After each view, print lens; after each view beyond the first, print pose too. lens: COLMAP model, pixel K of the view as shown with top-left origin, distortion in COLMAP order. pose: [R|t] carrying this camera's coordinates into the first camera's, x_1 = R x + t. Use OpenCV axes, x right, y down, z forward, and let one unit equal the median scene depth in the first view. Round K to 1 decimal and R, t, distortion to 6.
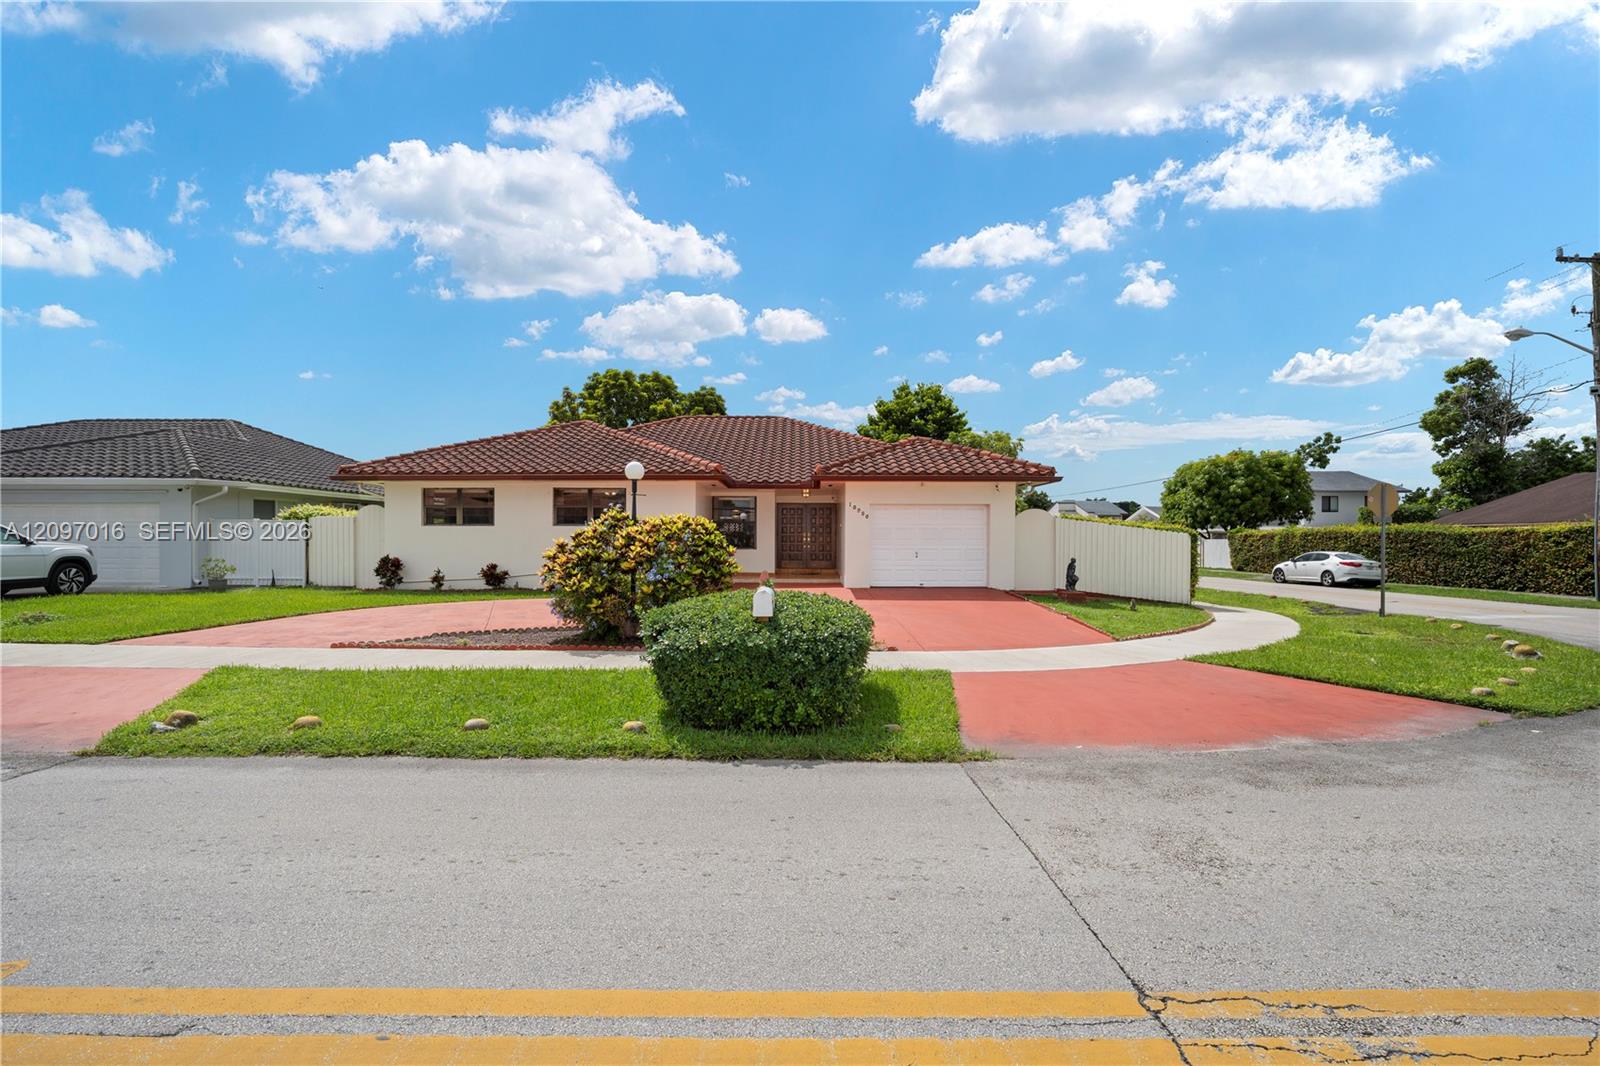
lens RADIAL K [[705.1, 0, 797.1], [0, 705.1, 537.0], [0, 0, 1]] dist [-0.018415, -0.000467]
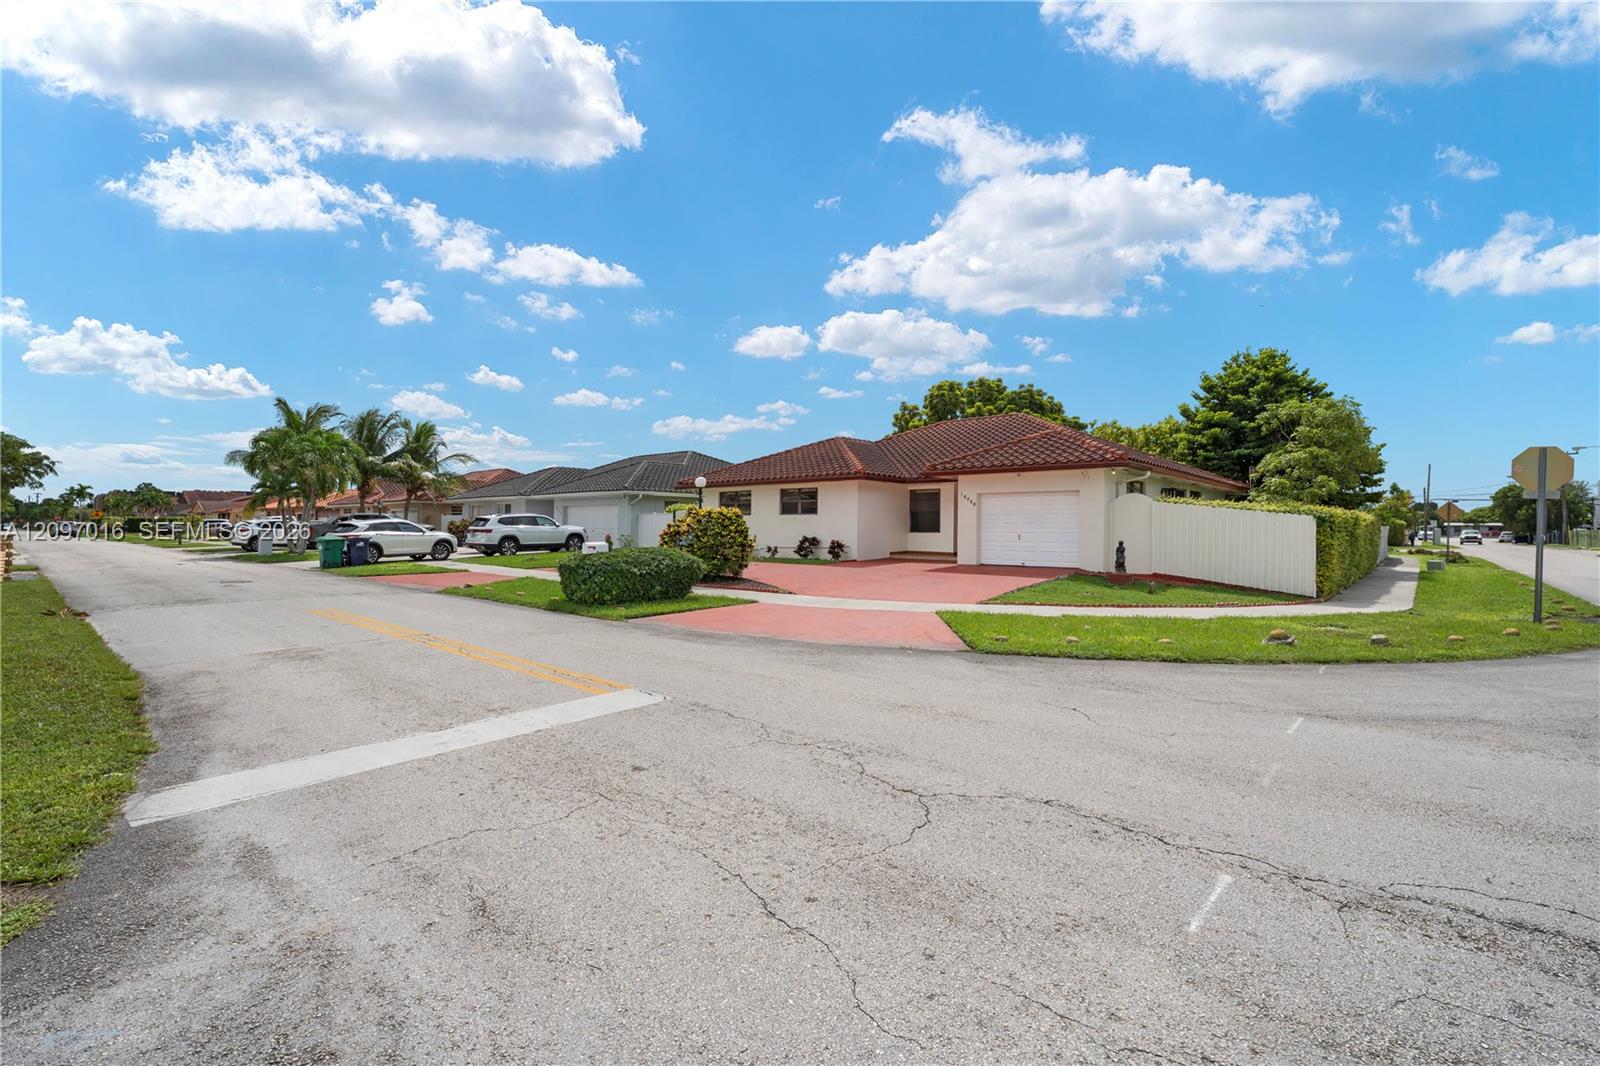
lens RADIAL K [[705.1, 0, 804.8], [0, 705.1, 528.5], [0, 0, 1]] dist [-0.018415, -0.000467]
pose [[0.750399, 0.003021, -0.660979, 0.638206], [-0.000211, 0.999991, 0.004332, 0.006191], [0.660985, -0.003111, 0.750392, -0.069959]]
